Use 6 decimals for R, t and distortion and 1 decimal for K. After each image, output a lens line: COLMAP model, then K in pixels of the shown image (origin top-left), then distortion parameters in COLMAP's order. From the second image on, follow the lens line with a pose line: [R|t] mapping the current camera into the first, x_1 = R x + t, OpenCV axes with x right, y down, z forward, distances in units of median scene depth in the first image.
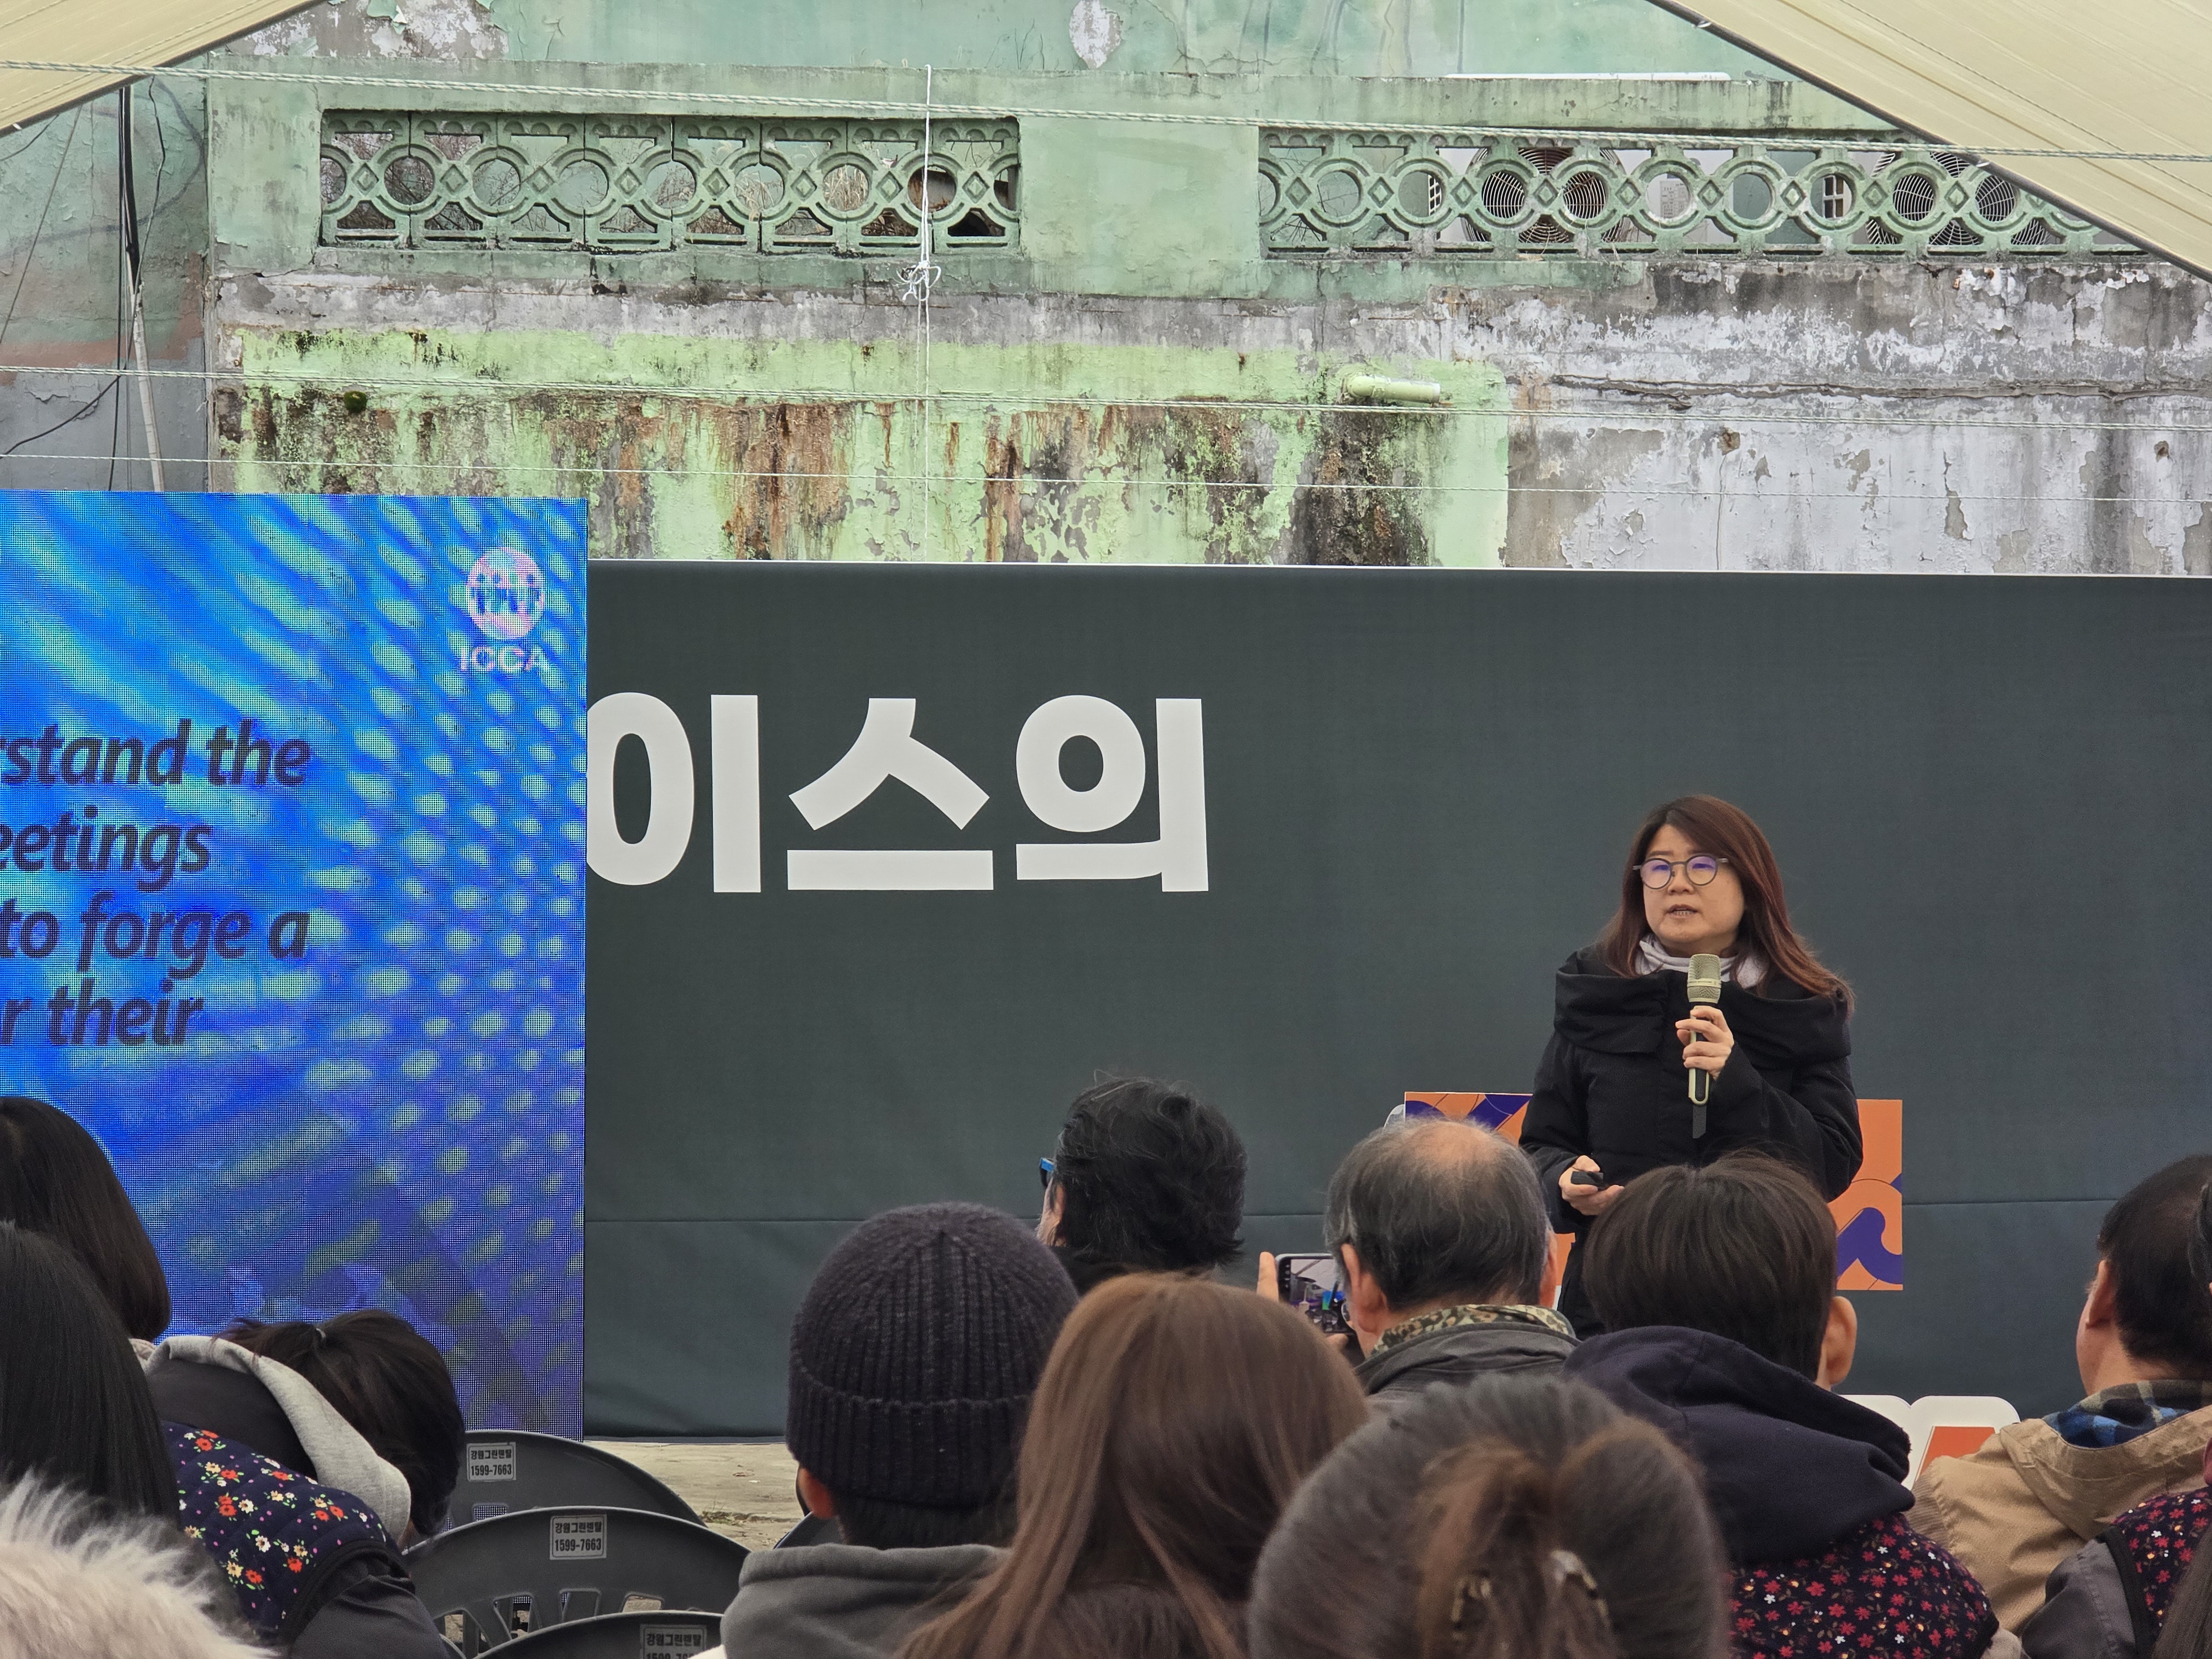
lens RADIAL K [[7530.7, 0, 1040.6], [0, 7530.7, 830.2], [0, 0, 1]] dist [0.606963, 0.000000]
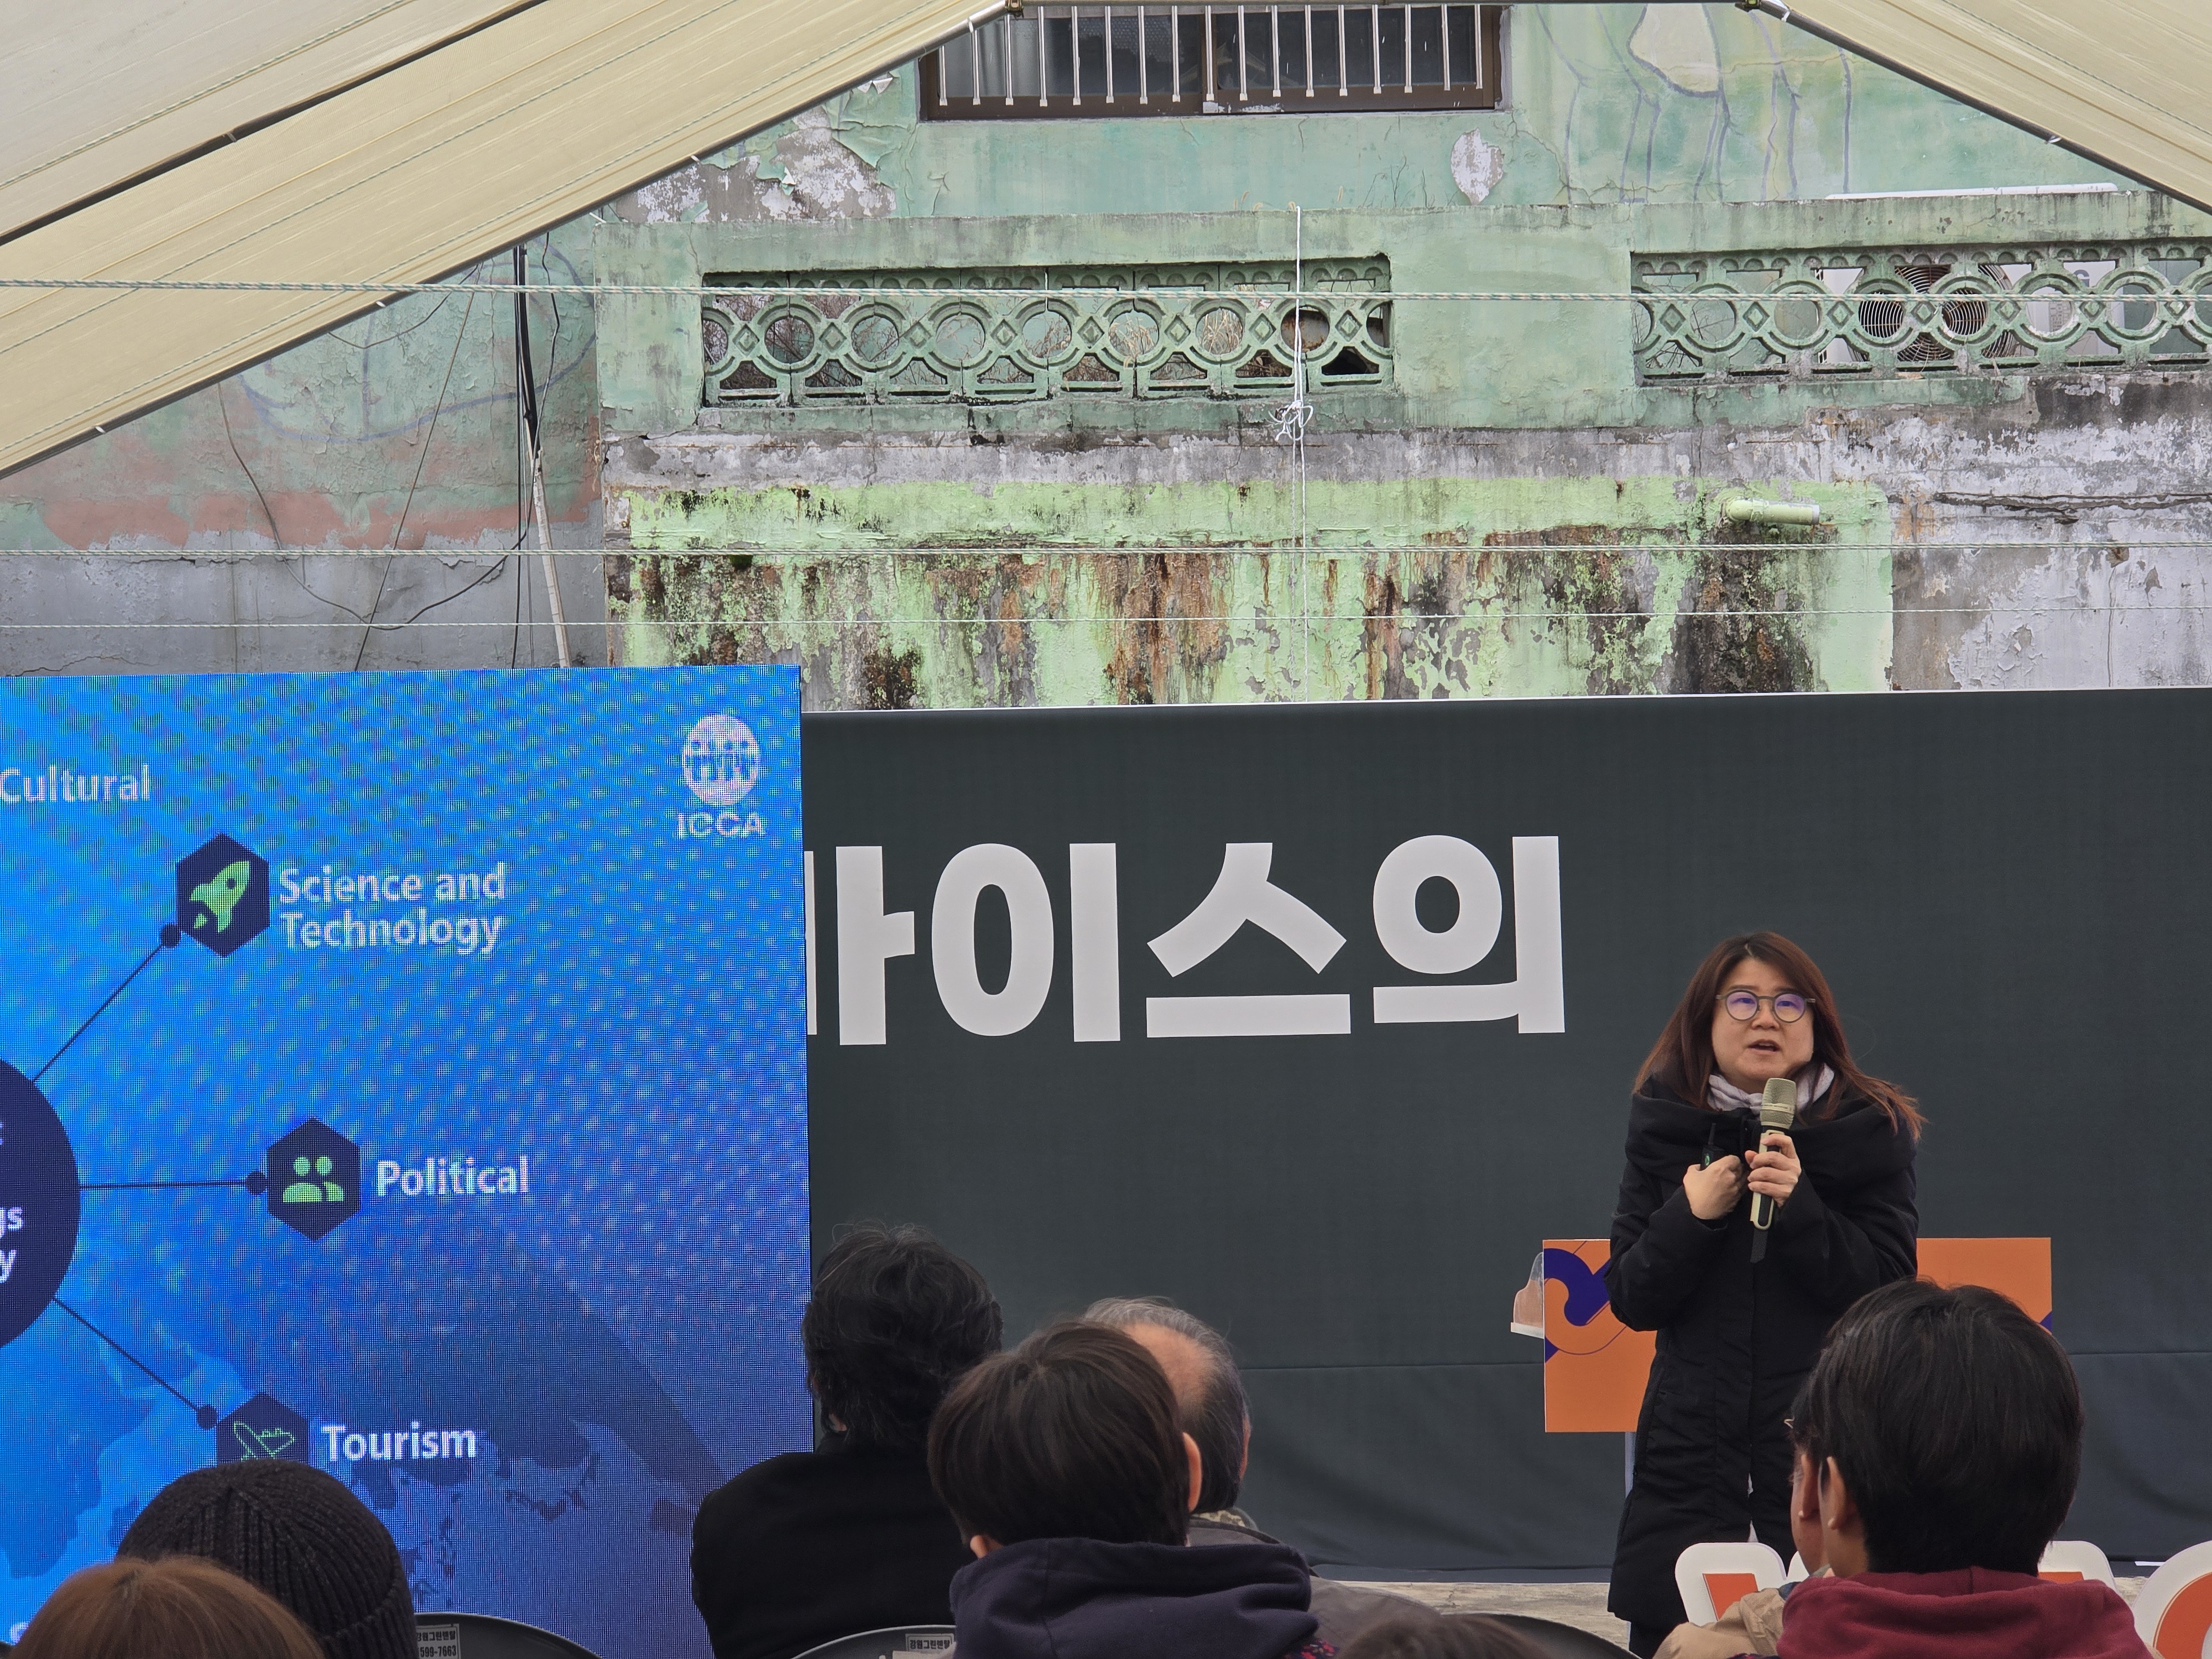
lens RADIAL K [[7530.7, 0, 1138.5], [0, 7530.7, 896.2], [0, 0, 1]] dist [0.606963, 0.000000]
pose [[0.996340, -0.025898, -0.081464, 0.043613], [0.025518, 0.999658, -0.005701, -0.004062], [0.081584, 0.003601, 0.996660, -0.005246]]
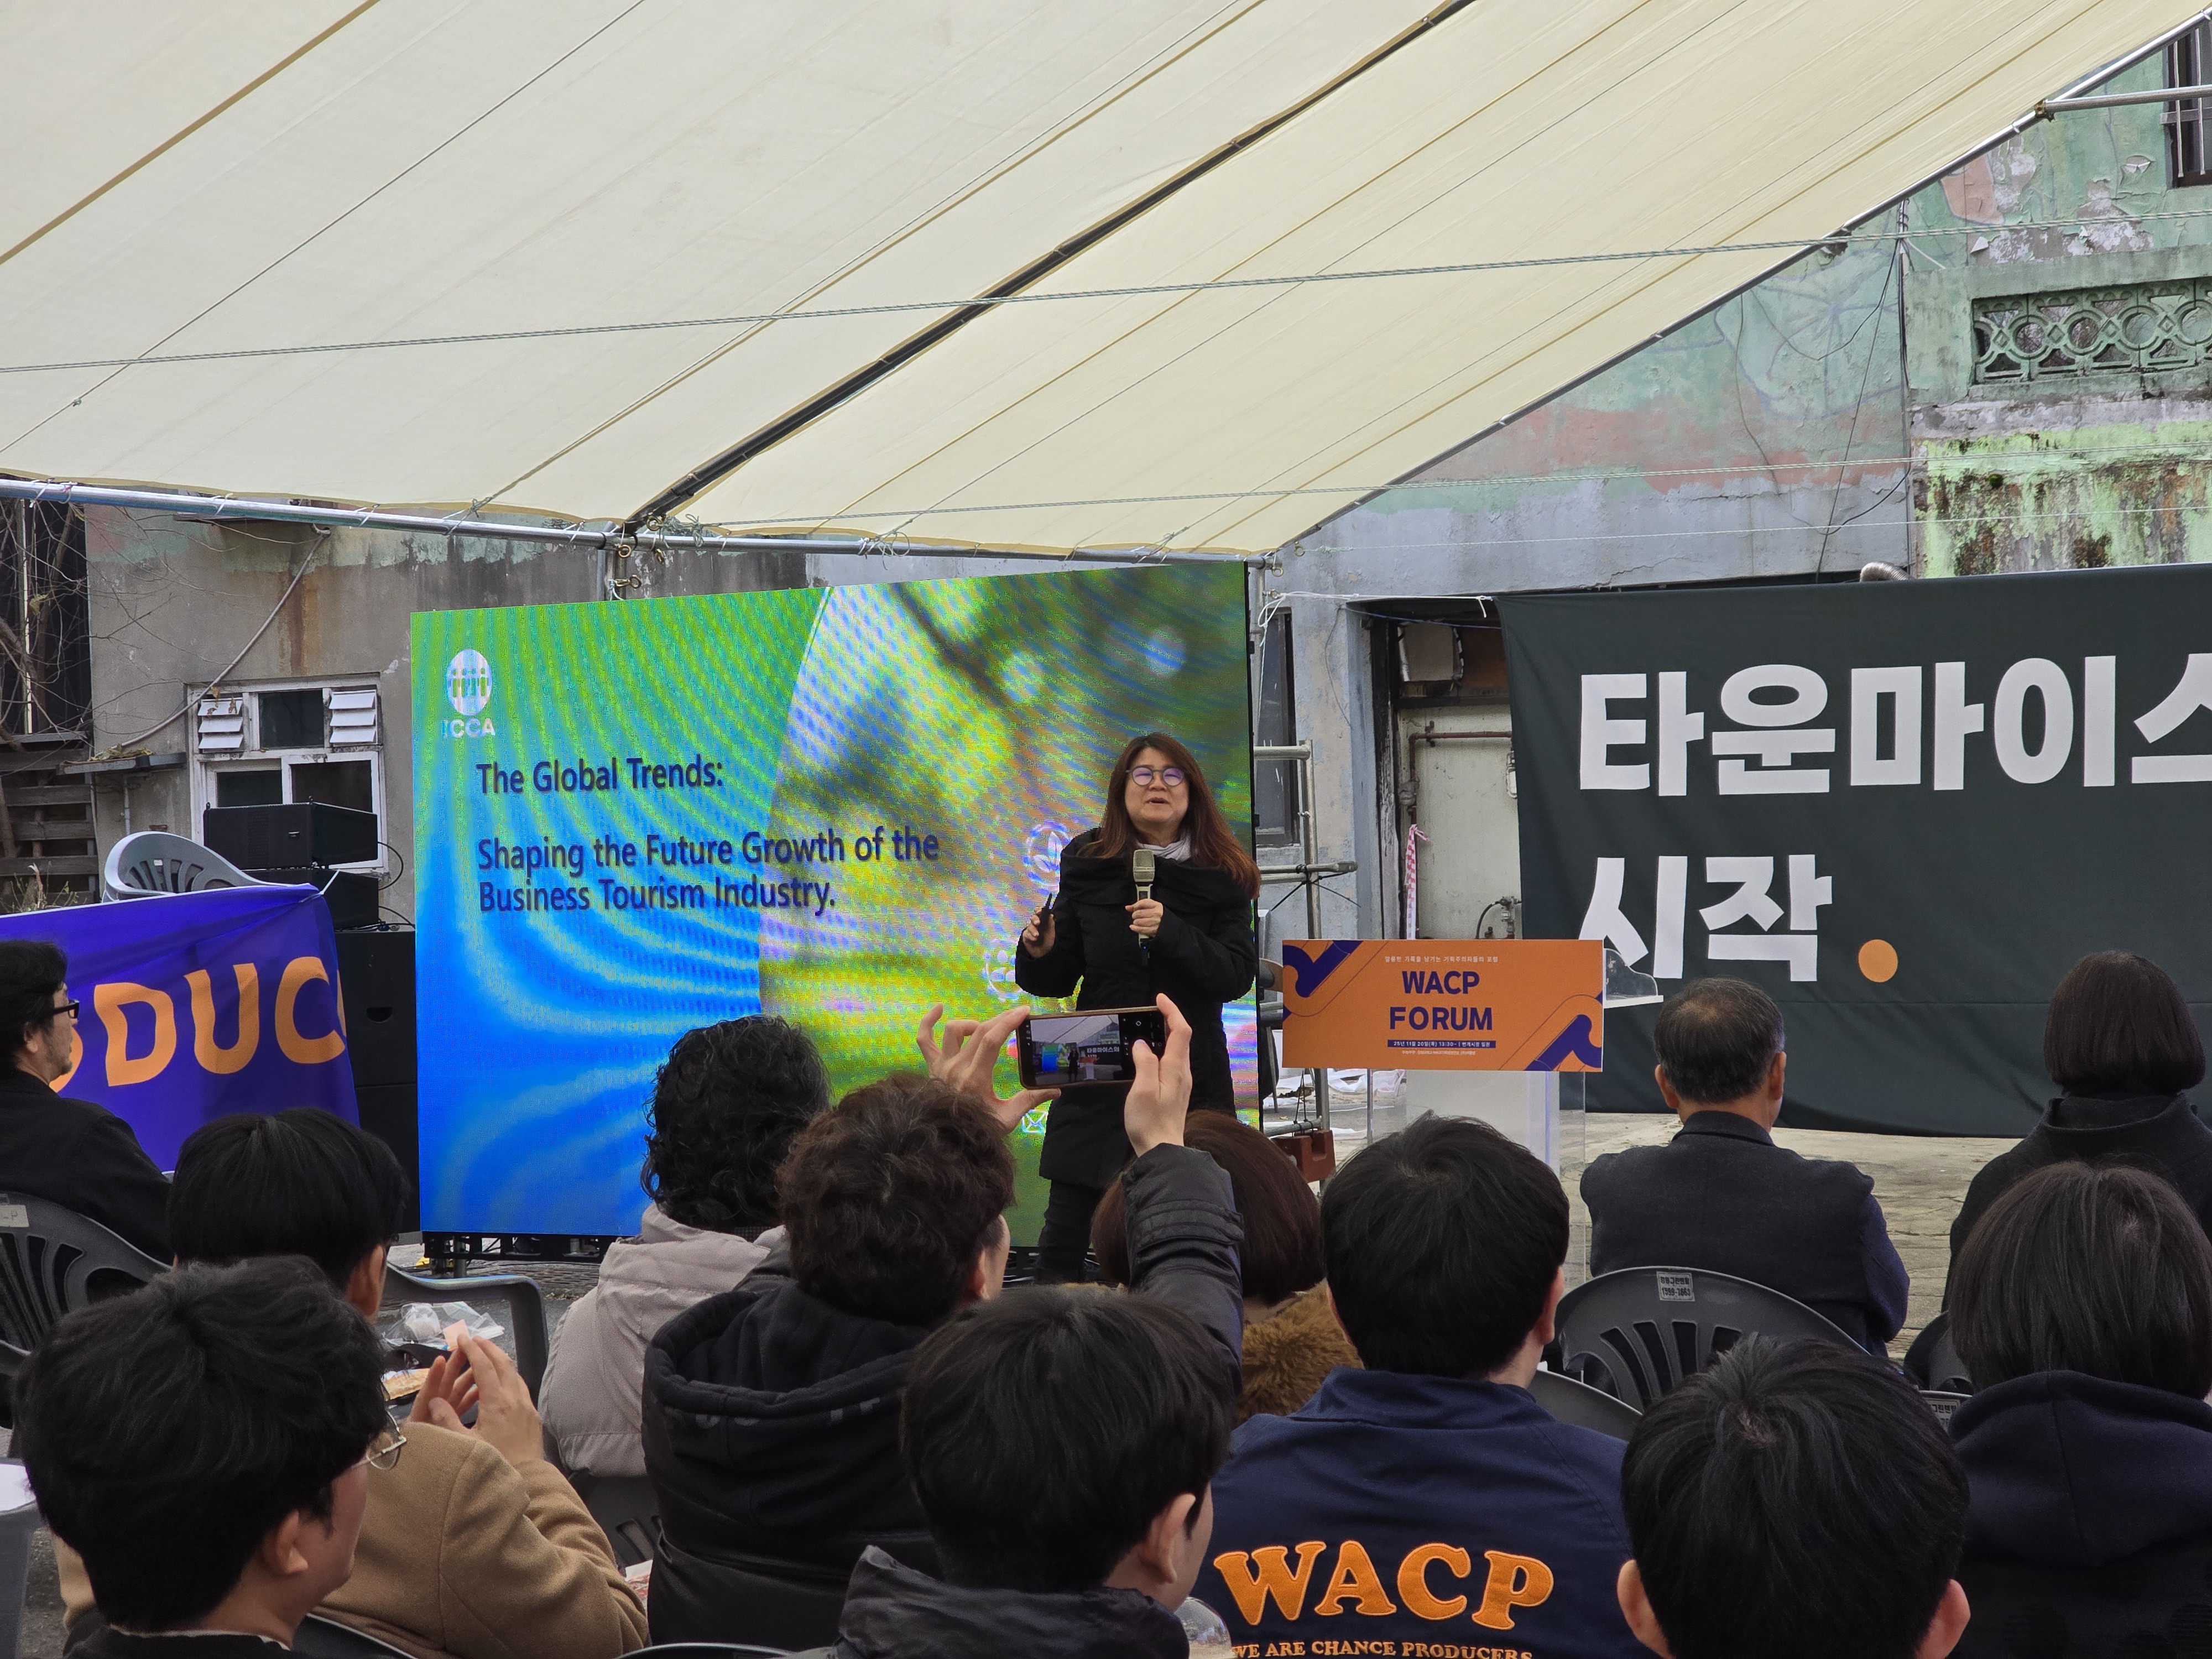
lens RADIAL K [[4336.8, 0, 1132.2], [0, 4336.8, 819.8], [0, 0, 1]] dist [0.001469, 0.000000]
pose [[0.797977, -0.025949, -0.602128, 0.304624], [0.036451, 0.999322, 0.005241, 0.002820], [0.601584, -0.026130, 0.798382, 0.166001]]
